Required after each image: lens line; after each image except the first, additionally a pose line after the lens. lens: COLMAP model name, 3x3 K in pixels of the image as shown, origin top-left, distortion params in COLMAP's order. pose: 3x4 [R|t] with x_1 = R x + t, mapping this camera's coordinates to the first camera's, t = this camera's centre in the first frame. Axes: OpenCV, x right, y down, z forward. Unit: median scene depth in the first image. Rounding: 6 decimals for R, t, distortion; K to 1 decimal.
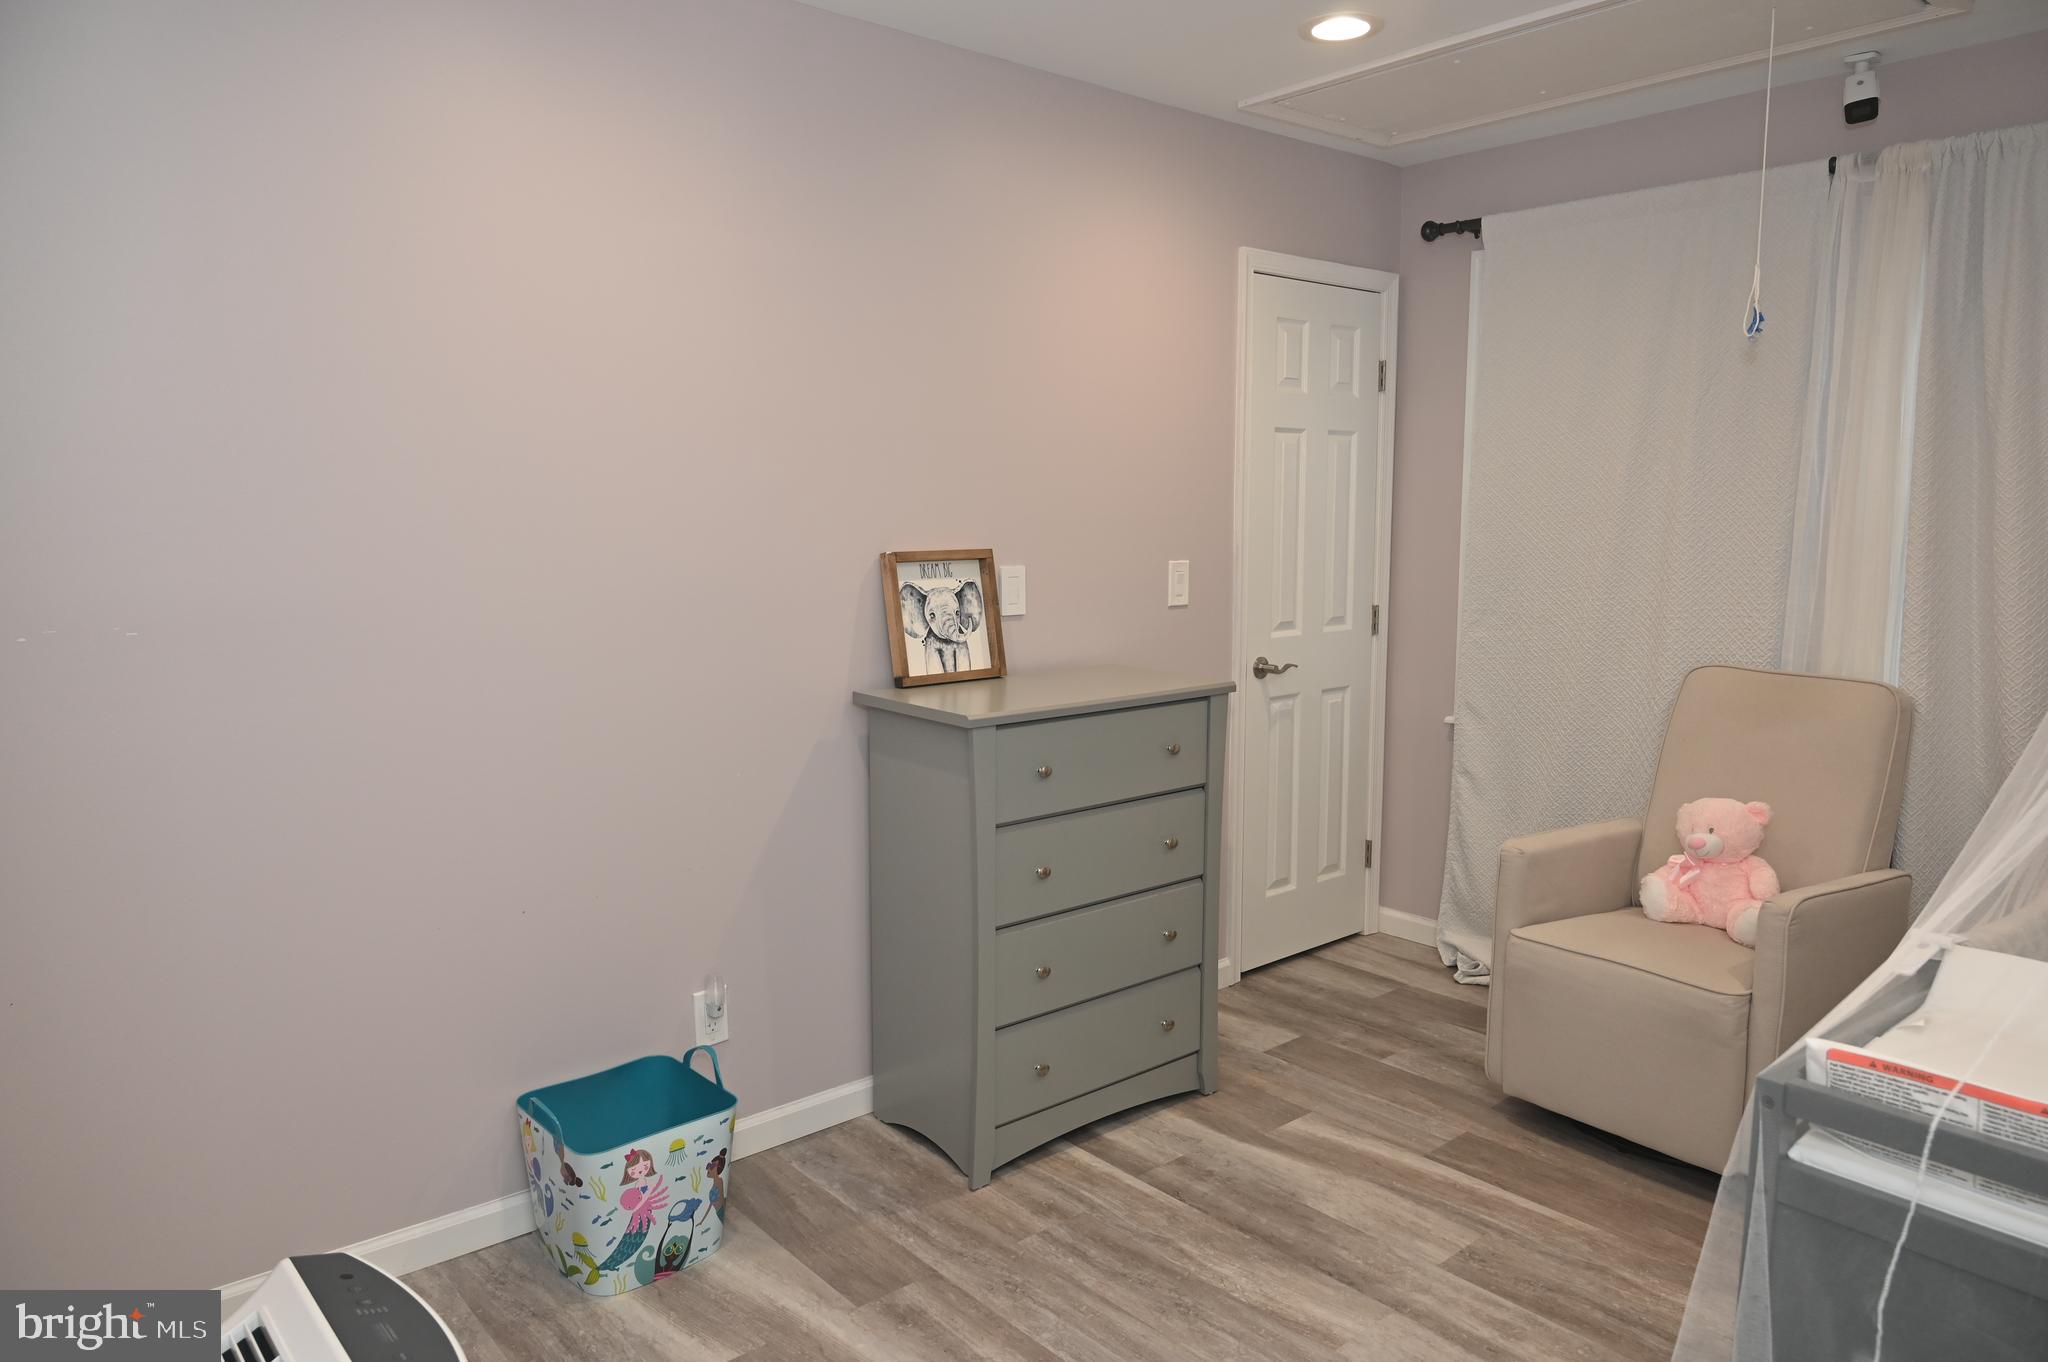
lens RADIAL K [[1362.9, 0, 1023.4], [0, 1362.9, 679.4], [0, 0, 1]] dist [0.004490, -0.000359]
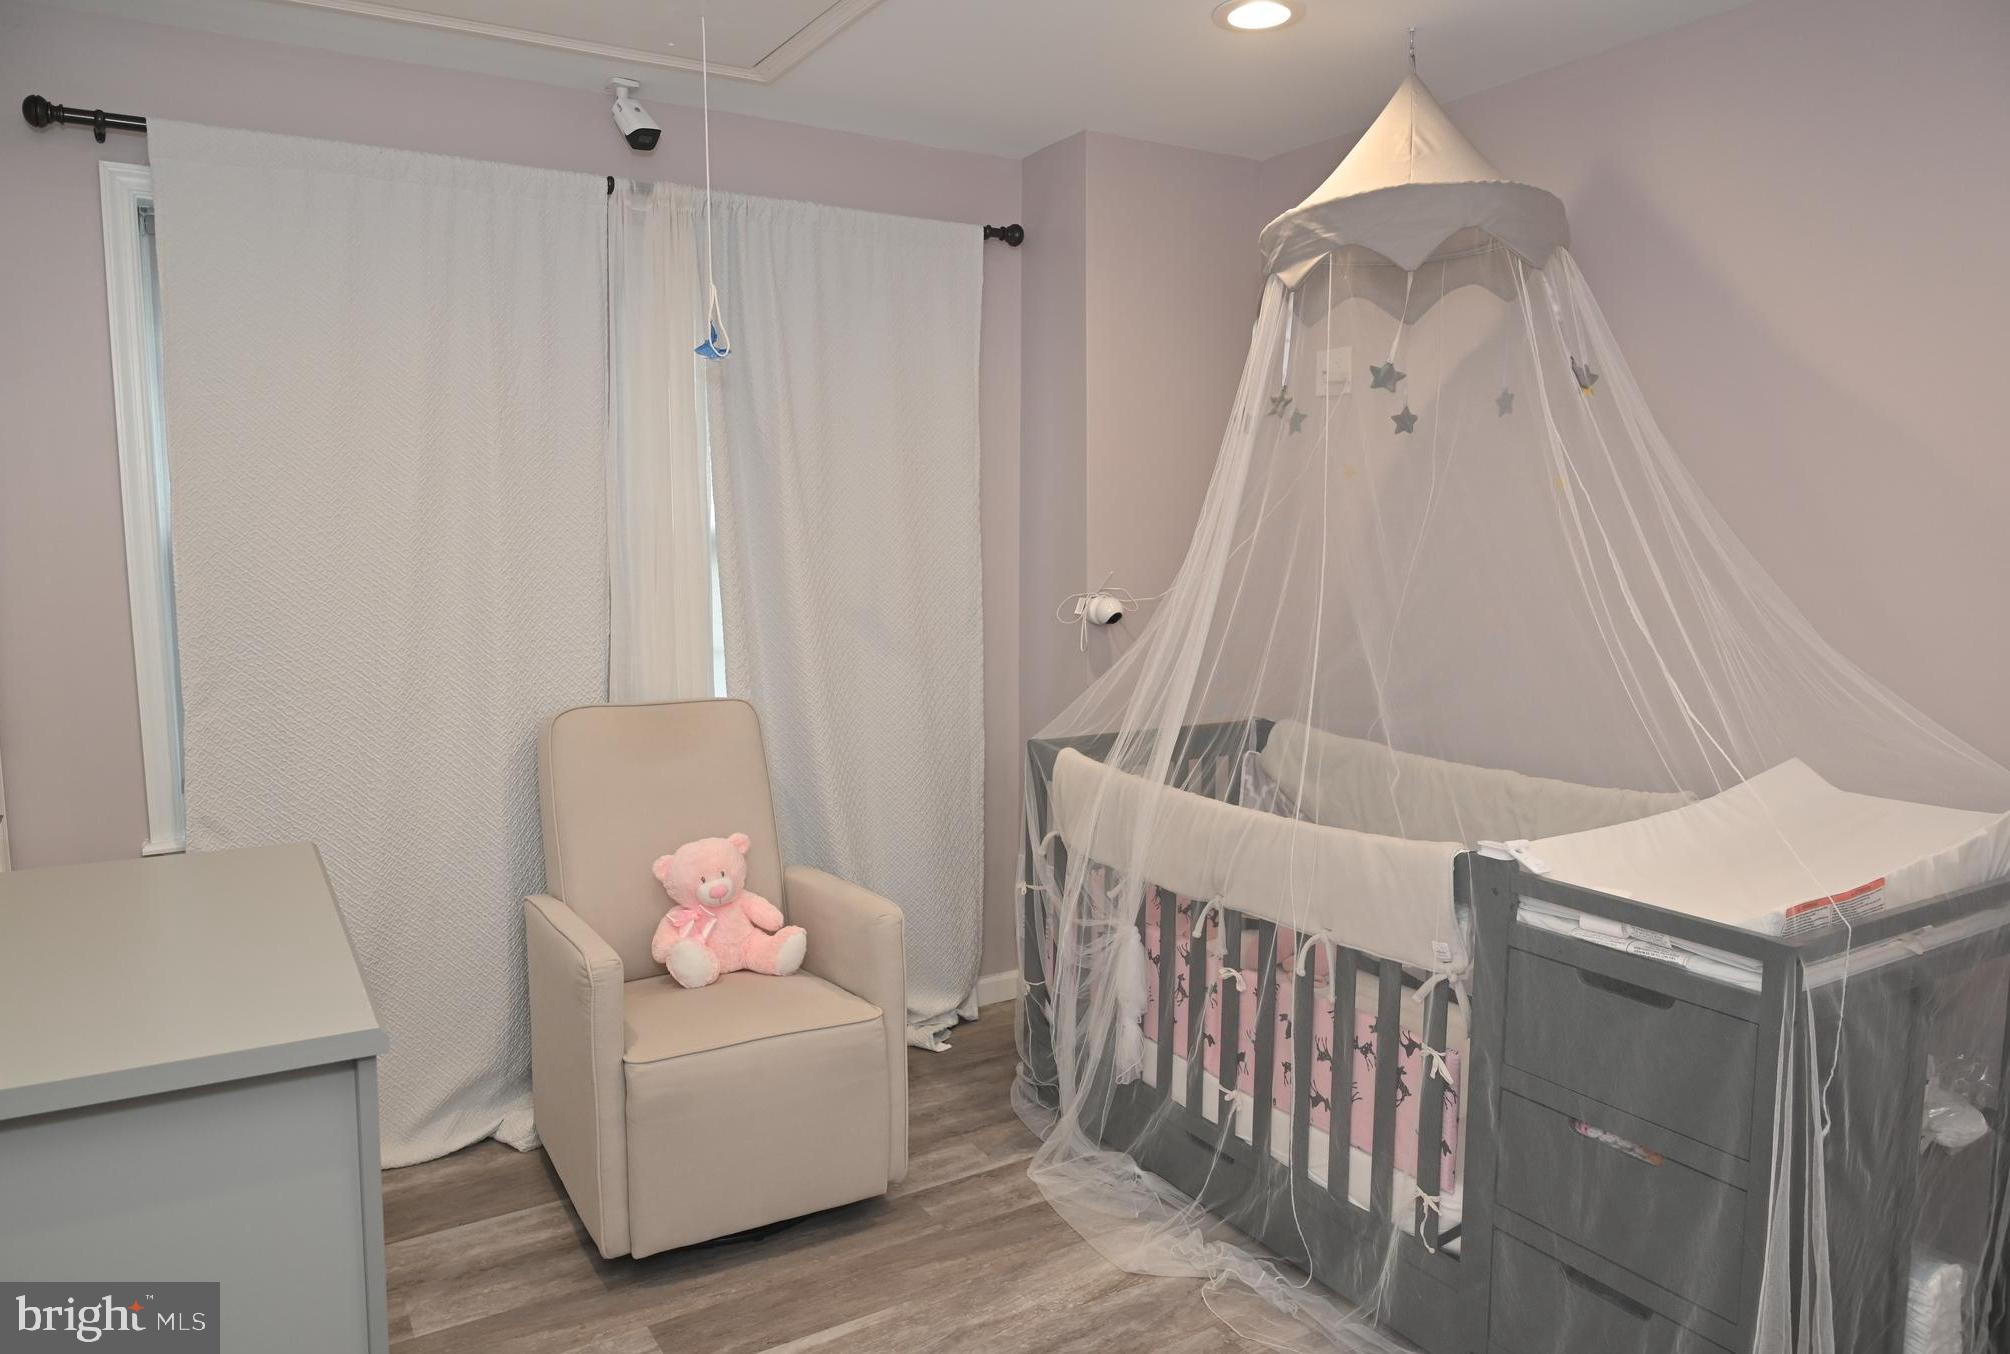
lens RADIAL K [[1359.3, 0, 1006.5], [0, 1359.3, 675.1], [0, 0, 1]] dist [-0.011694, -0.001763]
pose [[0.160739, -0.111931, 0.980630, -0.366283], [0.131205, 0.987154, 0.091170, -0.083923], [-0.978237, 0.114009, 0.173360, 0.616750]]
